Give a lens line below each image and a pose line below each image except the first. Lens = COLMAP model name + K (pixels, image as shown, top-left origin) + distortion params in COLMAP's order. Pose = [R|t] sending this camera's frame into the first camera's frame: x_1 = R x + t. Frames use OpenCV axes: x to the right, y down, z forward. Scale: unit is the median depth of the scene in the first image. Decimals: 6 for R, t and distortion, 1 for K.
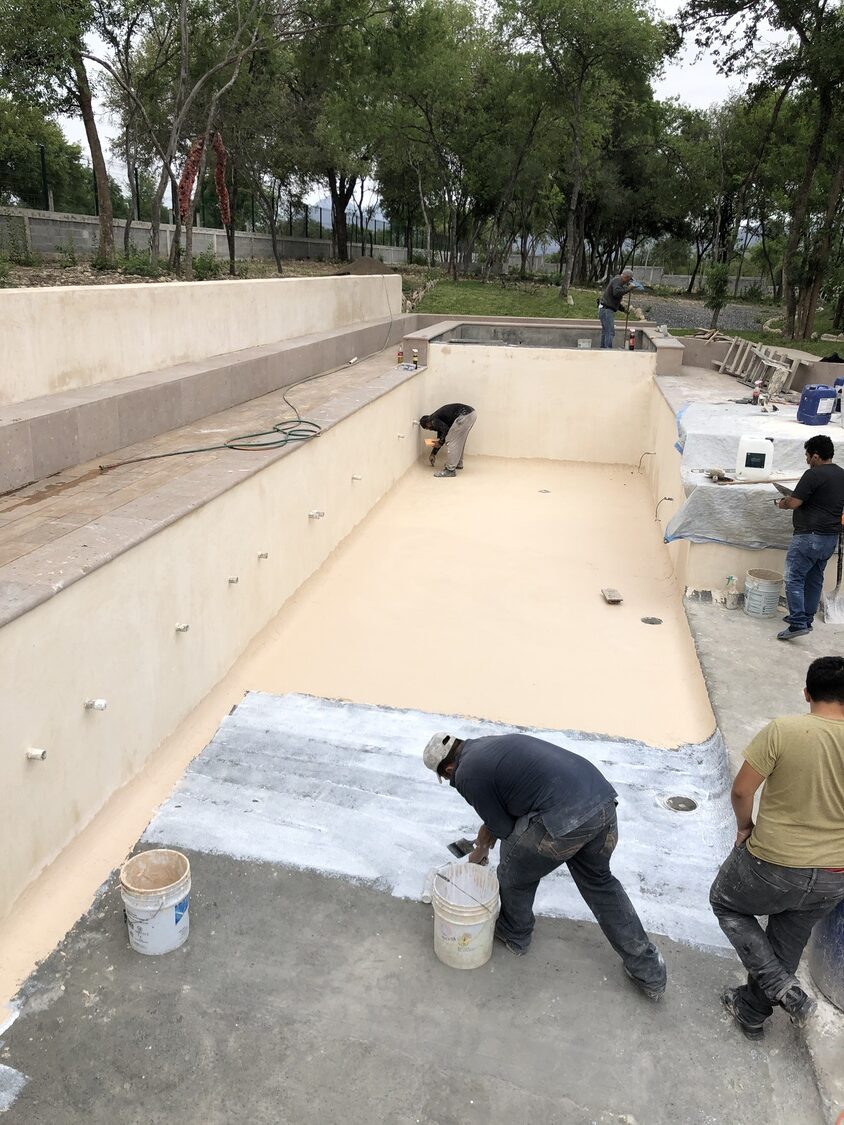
lens RADIAL K [[909.3, 0, 417.6], [0, 909.3, 566.5], [0, 0, 1]] dist [0.014789, -0.002564]
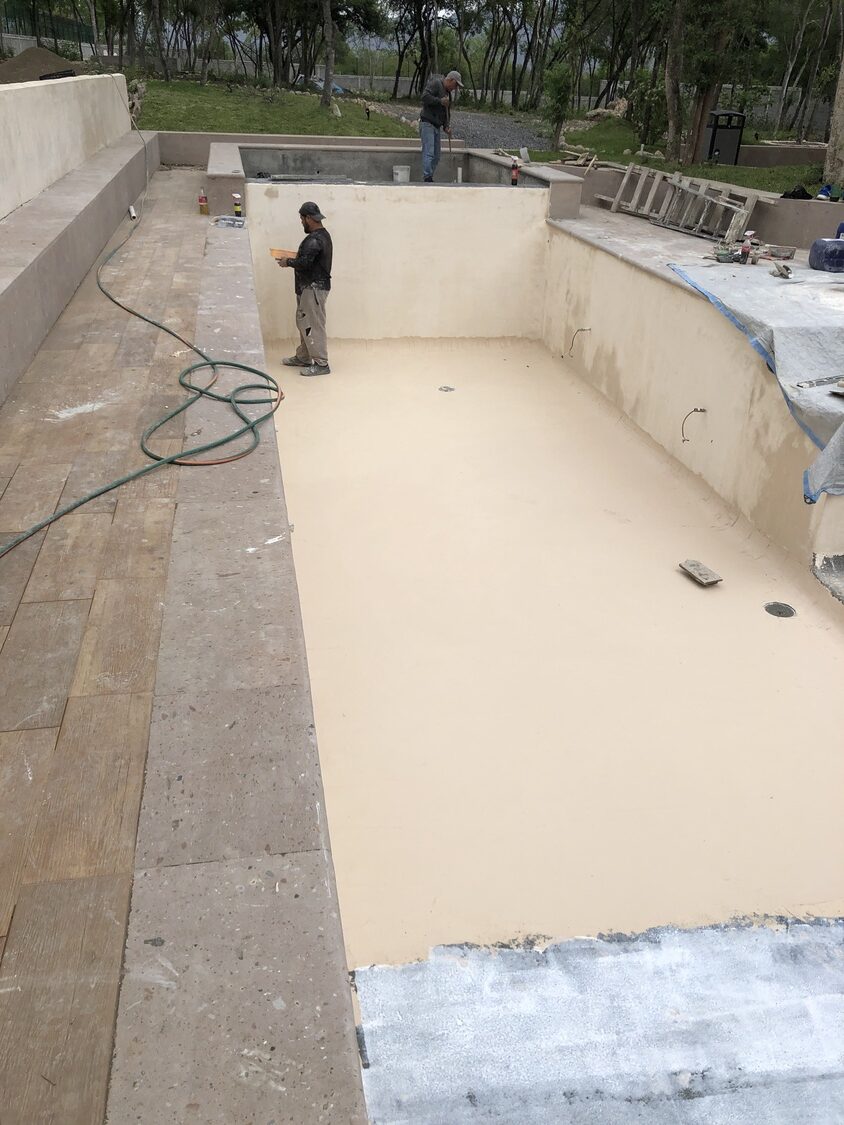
lens RADIAL K [[909.3, 0, 427.1], [0, 909.3, 555.4], [0, 0, 1]] dist [0.014789, -0.002564]
pose [[0.931497, -0.162974, 0.325197, -0.135491], [0.103592, 0.975849, 0.192320, -0.089453], [-0.348686, -0.145458, 0.925883, 0.272100]]
